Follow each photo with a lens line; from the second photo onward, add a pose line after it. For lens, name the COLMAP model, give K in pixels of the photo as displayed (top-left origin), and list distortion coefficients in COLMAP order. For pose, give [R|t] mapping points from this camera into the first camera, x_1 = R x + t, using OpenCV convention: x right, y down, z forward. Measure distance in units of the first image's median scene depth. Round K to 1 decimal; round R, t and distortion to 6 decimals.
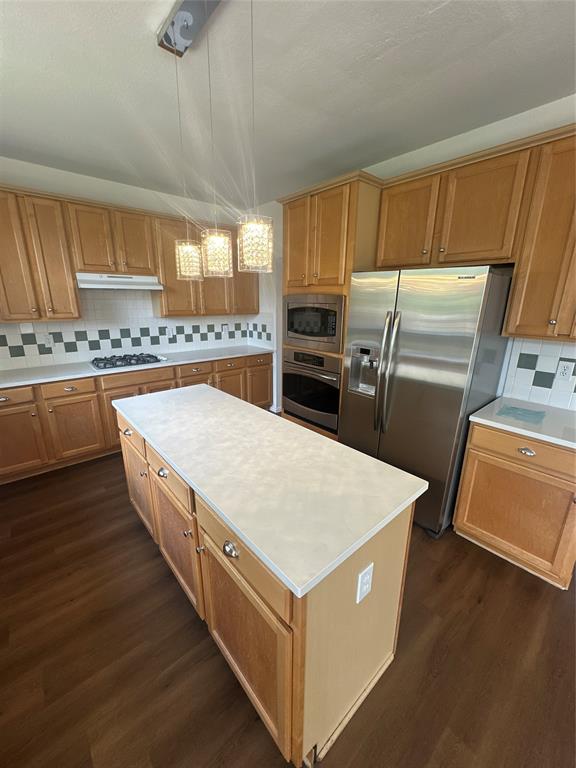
lens RADIAL K [[307.8, 0, 288.0], [0, 307.8, 384.0], [0, 0, 1]] dist [-0.000165, -0.000069]
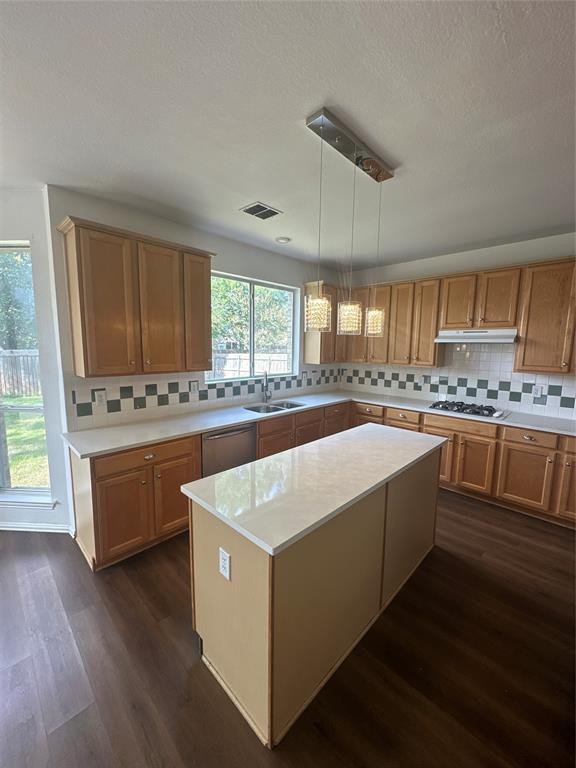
lens RADIAL K [[307.8, 0, 288.0], [0, 307.8, 384.0], [0, 0, 1]] dist [-0.000165, -0.000069]
pose [[0.065739, 0.117529, -0.990891, 0.546707], [-0.279244, 0.955528, 0.094809, -0.101169], [0.957967, 0.270467, 0.095635, 0.351680]]
